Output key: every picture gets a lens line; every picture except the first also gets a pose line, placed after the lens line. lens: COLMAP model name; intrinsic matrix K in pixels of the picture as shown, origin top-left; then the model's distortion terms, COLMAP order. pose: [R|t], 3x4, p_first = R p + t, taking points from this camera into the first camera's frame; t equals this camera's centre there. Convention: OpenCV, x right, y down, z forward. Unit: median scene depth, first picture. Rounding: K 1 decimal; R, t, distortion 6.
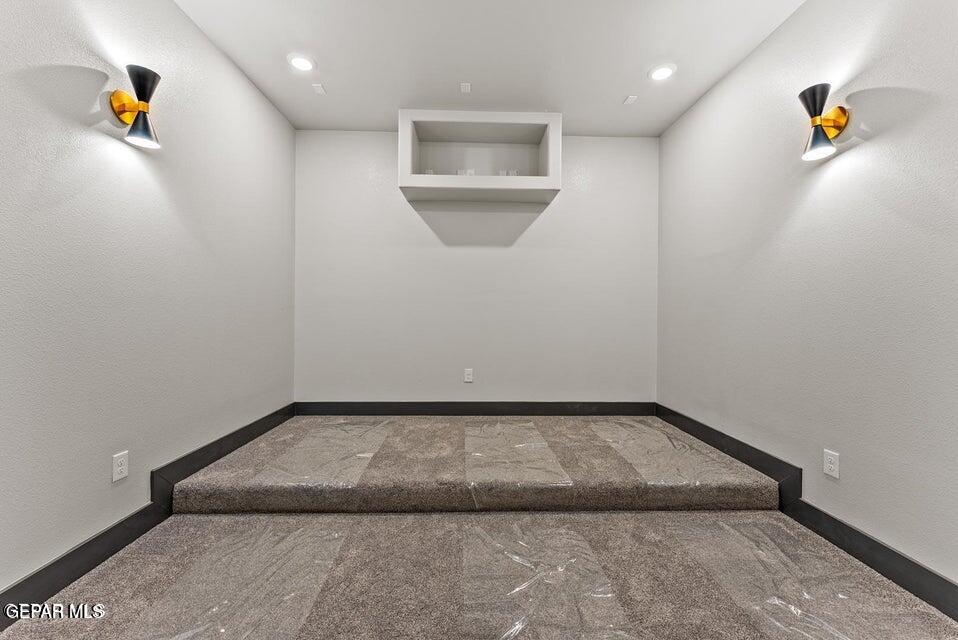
lens RADIAL K [[380.5, 0, 479.0], [0, 380.5, 320.0], [0, 0, 1]] dist [-0.000386, -0.000084]
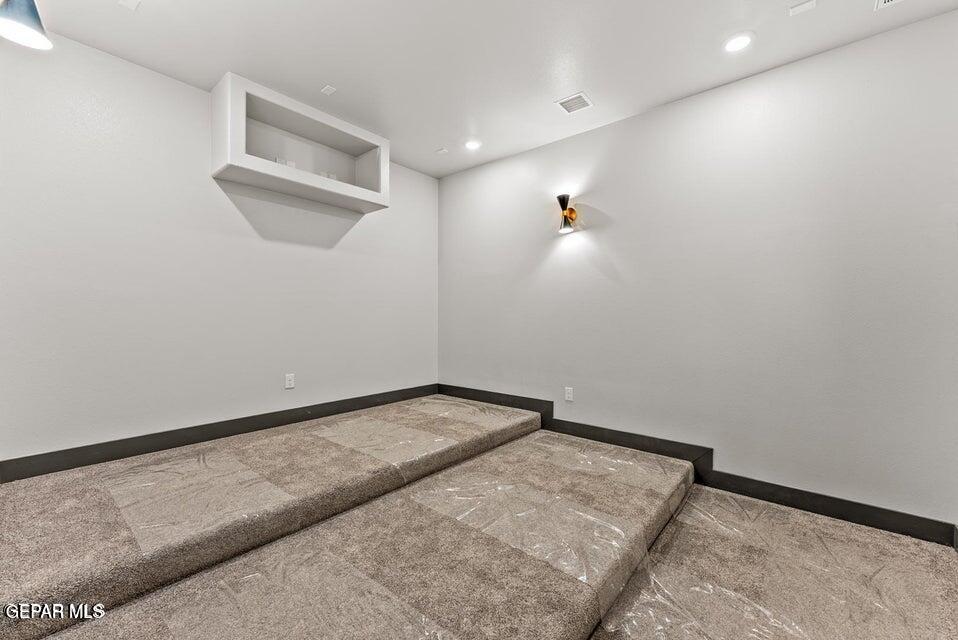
lens RADIAL K [[380.5, 0, 479.0], [0, 380.5, 320.0], [0, 0, 1]] dist [-0.000386, -0.000084]
pose [[0.672841, -0.011375, 0.739700, -0.571552], [0.010171, 0.999930, 0.006125, -0.007495], [-0.739717, 0.003403, 0.672909, 0.037144]]
